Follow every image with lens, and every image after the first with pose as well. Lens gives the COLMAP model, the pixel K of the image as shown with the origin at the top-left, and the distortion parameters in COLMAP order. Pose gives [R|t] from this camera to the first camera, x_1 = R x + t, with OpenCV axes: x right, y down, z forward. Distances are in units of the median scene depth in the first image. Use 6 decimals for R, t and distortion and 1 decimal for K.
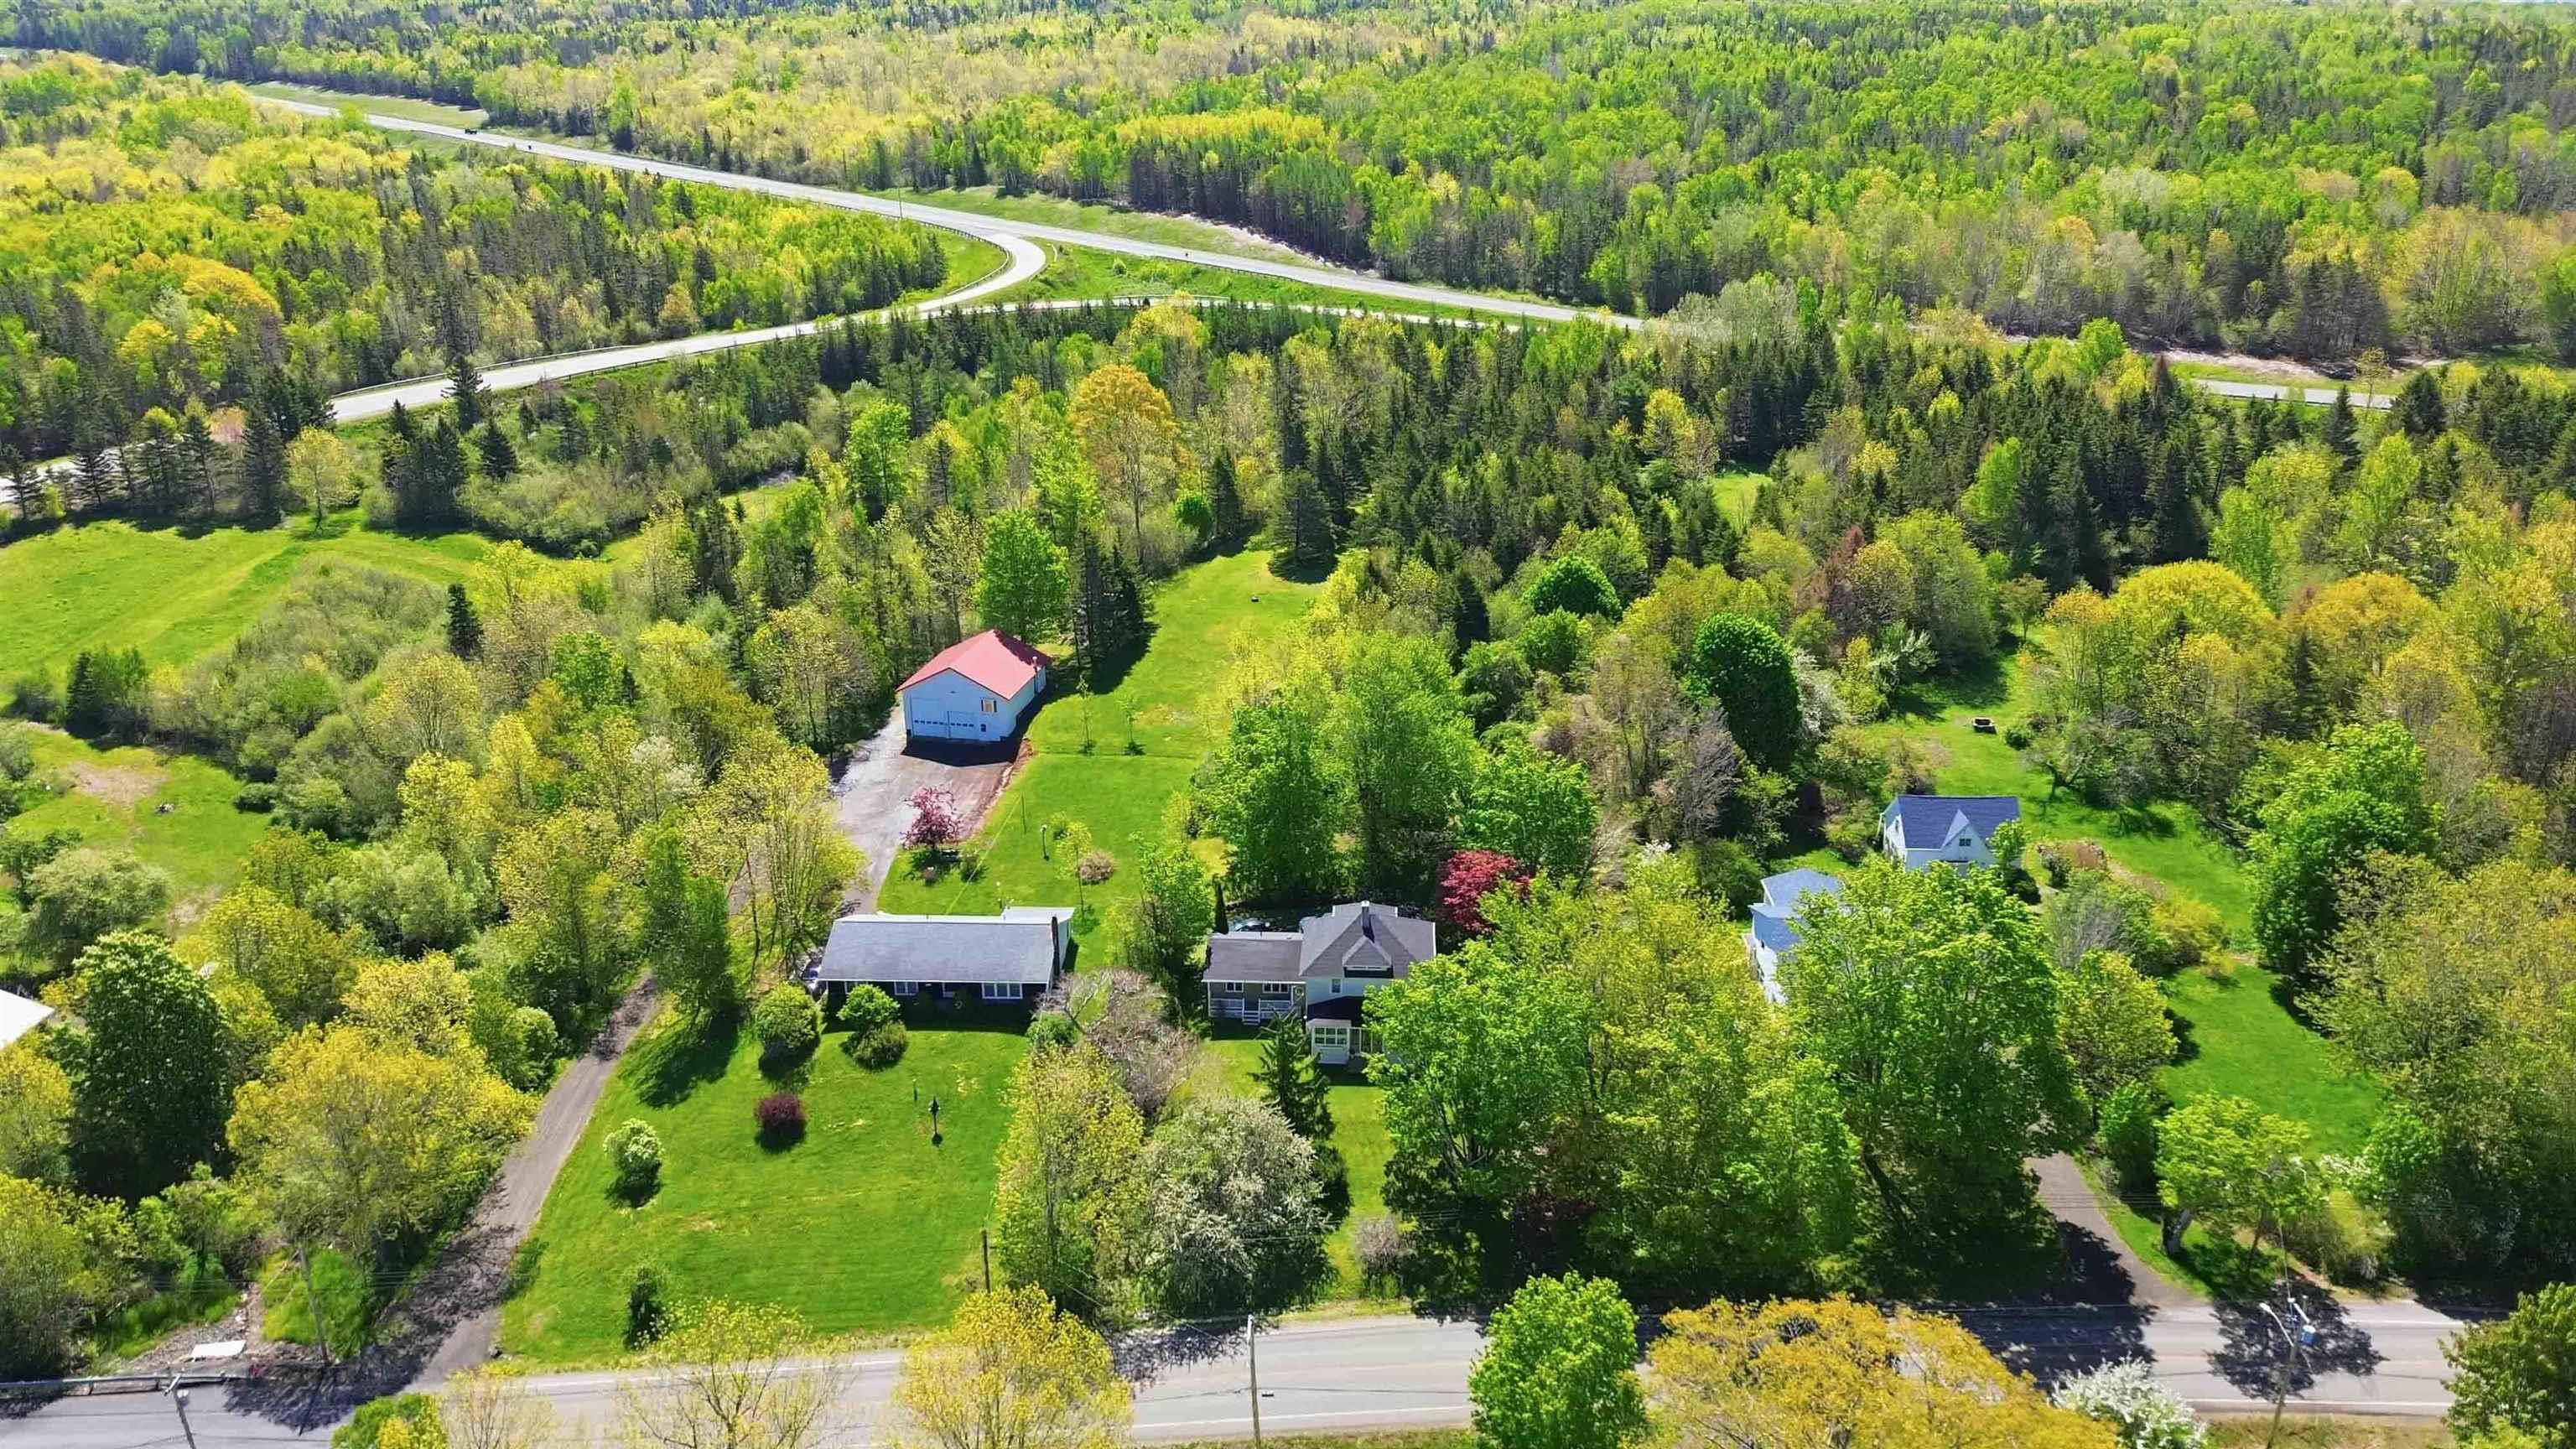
lens RADIAL K [[1815.1, 0, 1288.0], [0, 1815.1, 724.5], [0, 0, 1]] dist [0.065764, -0.059904]
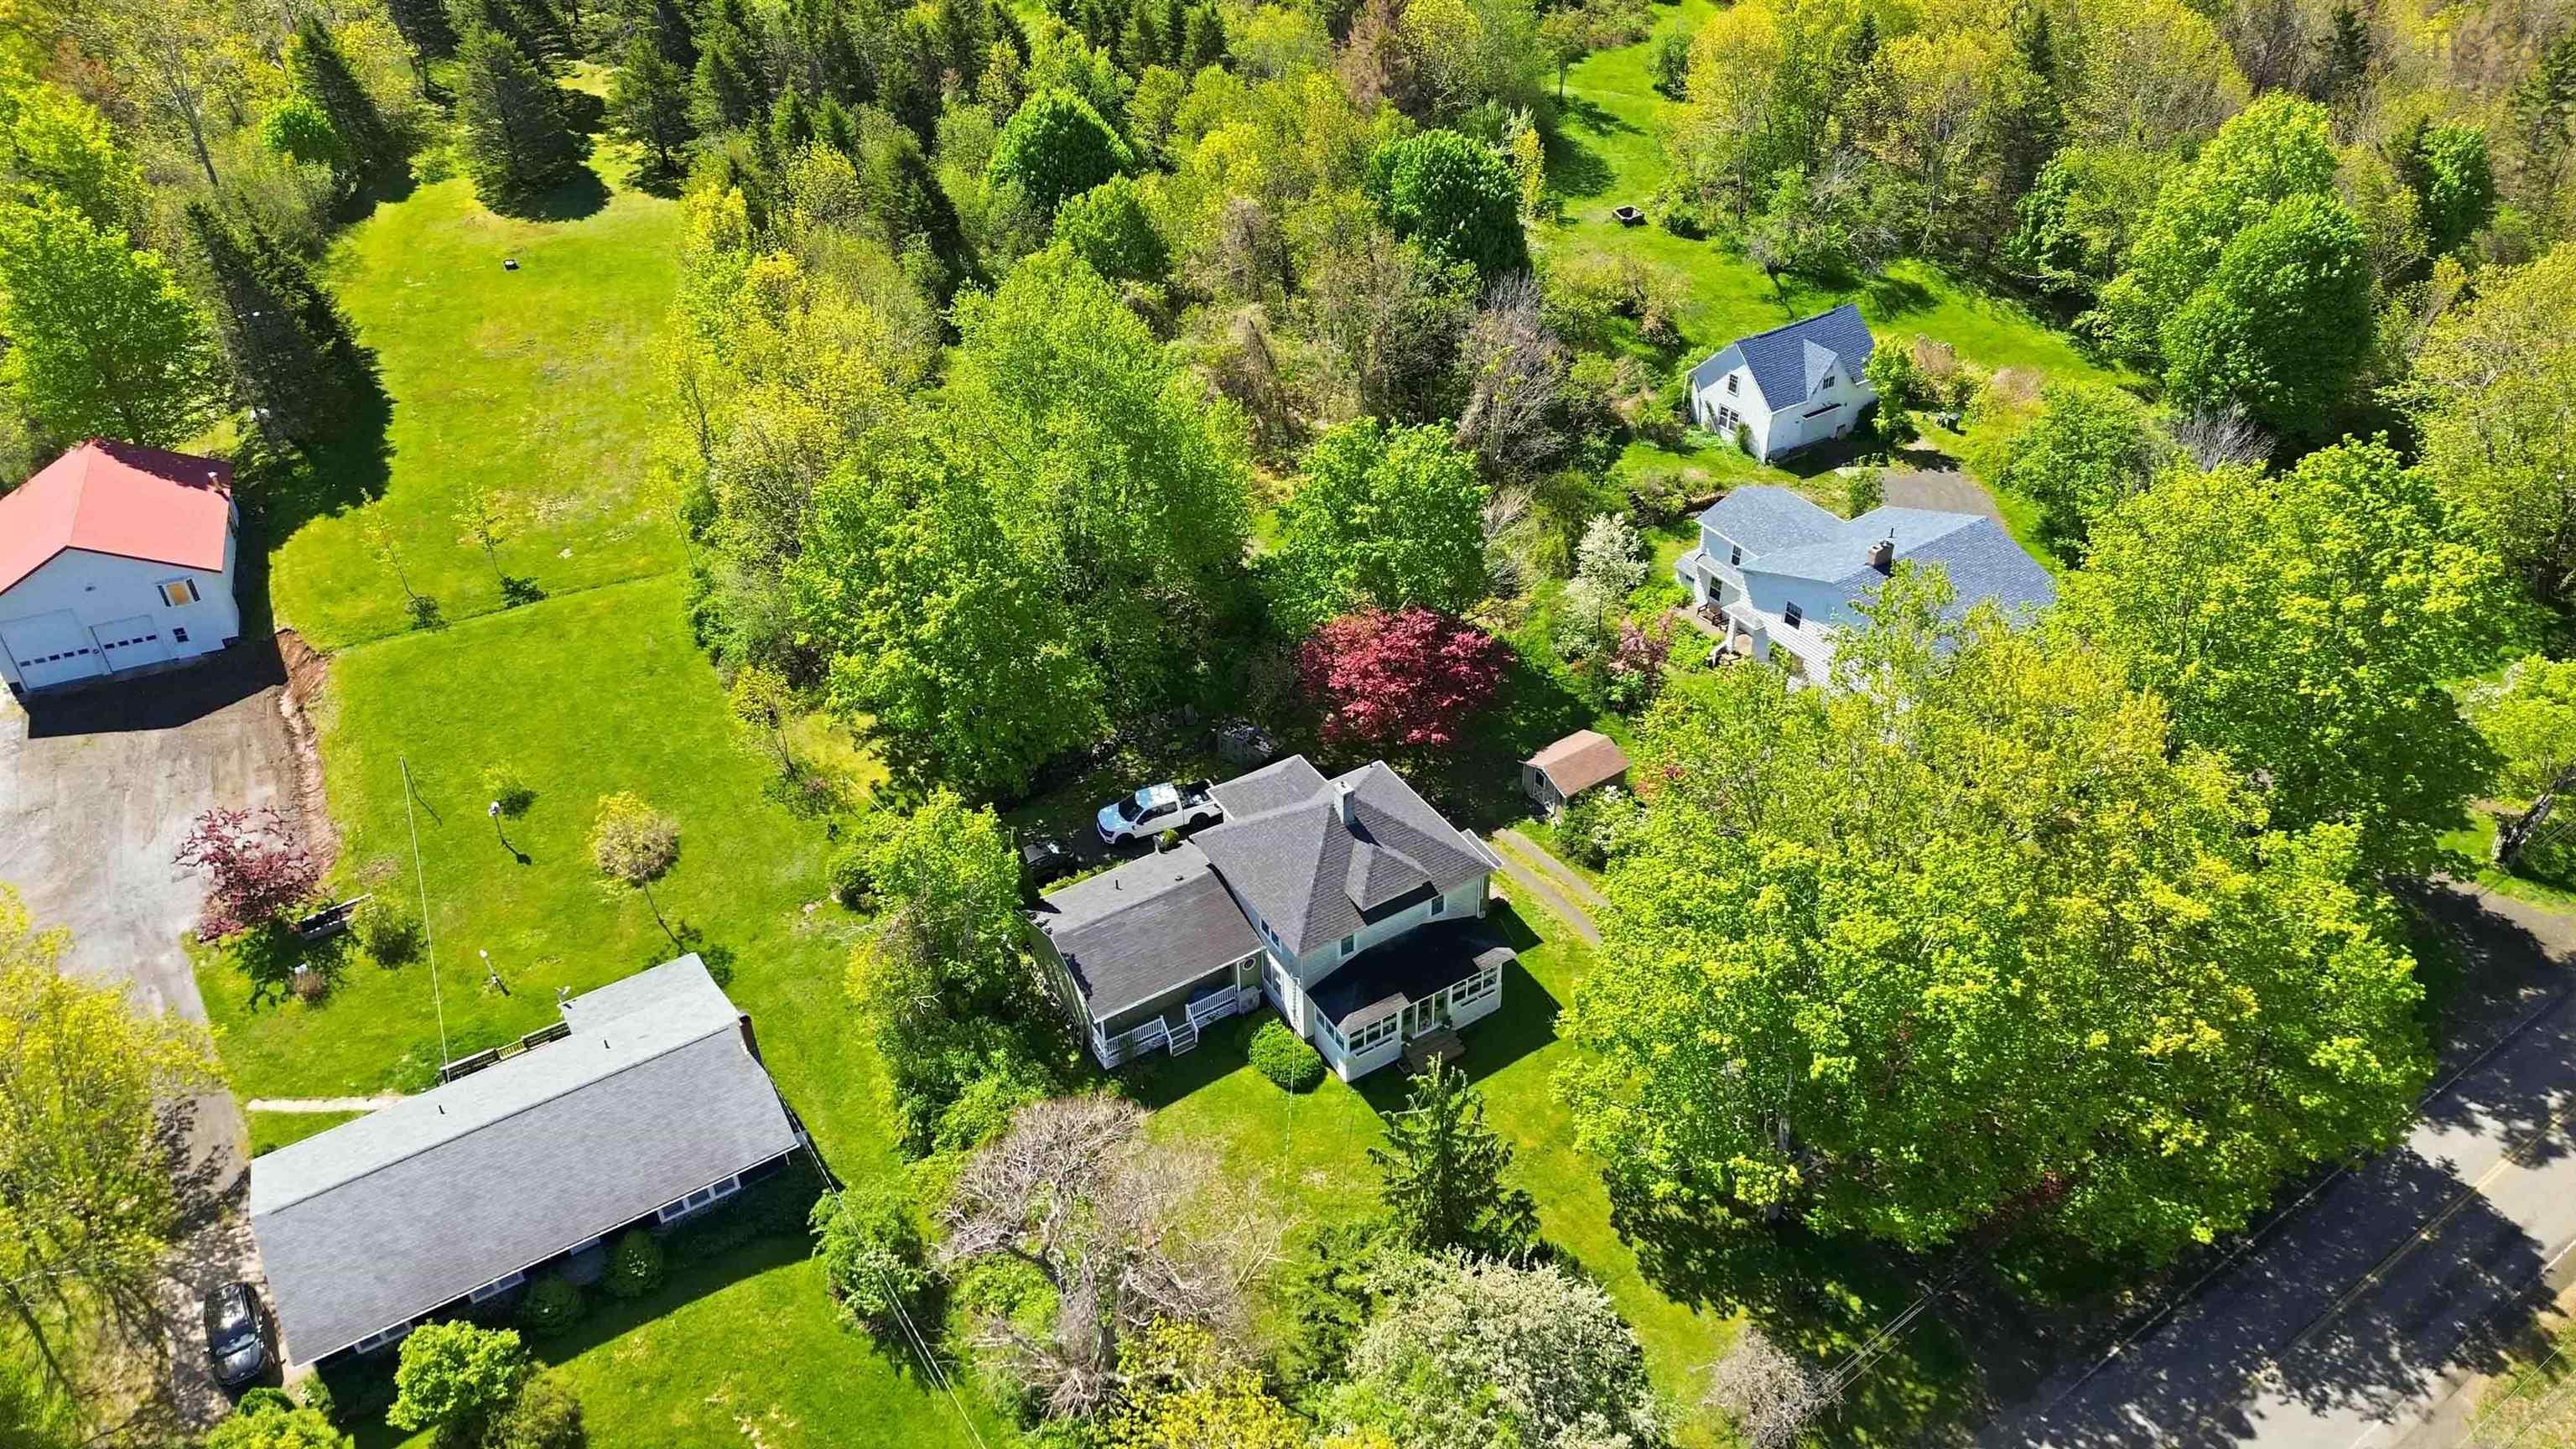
lens RADIAL K [[1815.1, 0, 1288.0], [0, 1815.1, 724.5], [0, 0, 1]] dist [0.065764, -0.059904]
pose [[0.825089, -0.345237, 0.447257, -0.144602], [0.222817, 0.926269, 0.303938, -0.062368], [-0.519211, -0.151120, 0.841179, 0.367316]]
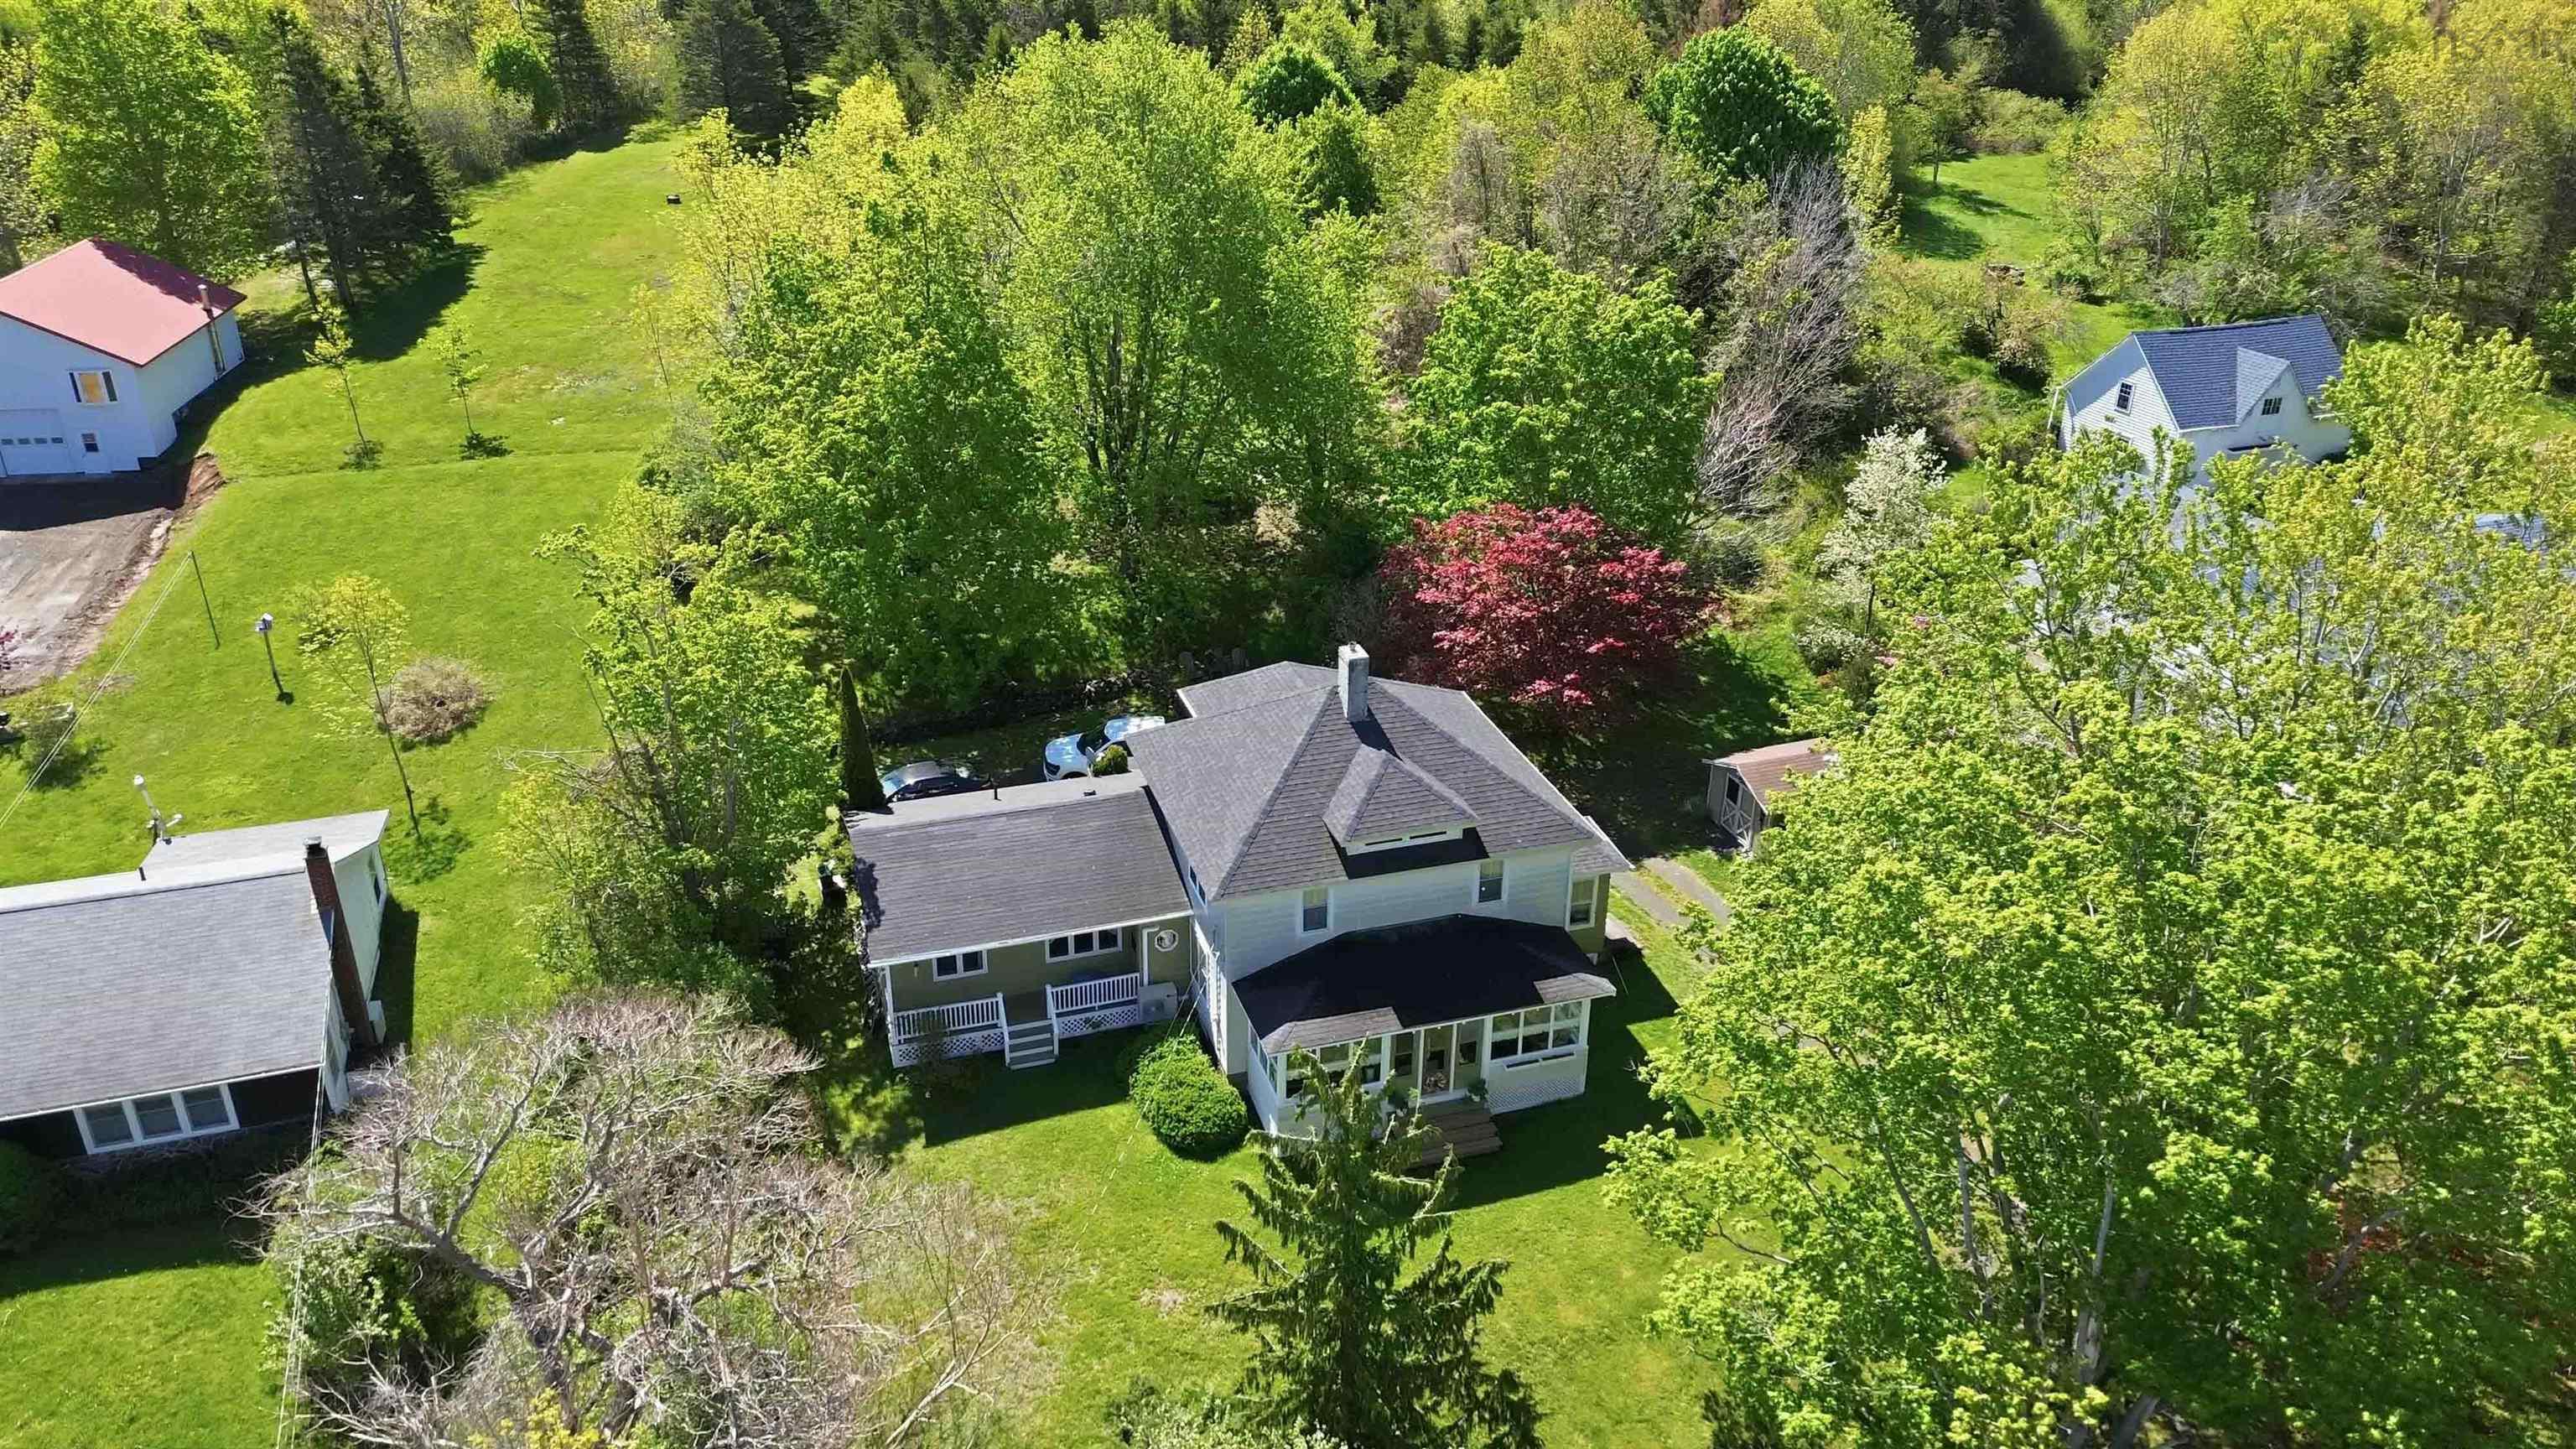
lens RADIAL K [[1815.1, 0, 1288.0], [0, 1815.1, 724.5], [0, 0, 1]] dist [0.065764, -0.059904]
pose [[0.933835, -0.142800, 0.327965, -0.053109], [0.113519, 0.987773, 0.106858, 0.051069], [-0.339215, -0.062558, 0.938627, 0.469133]]
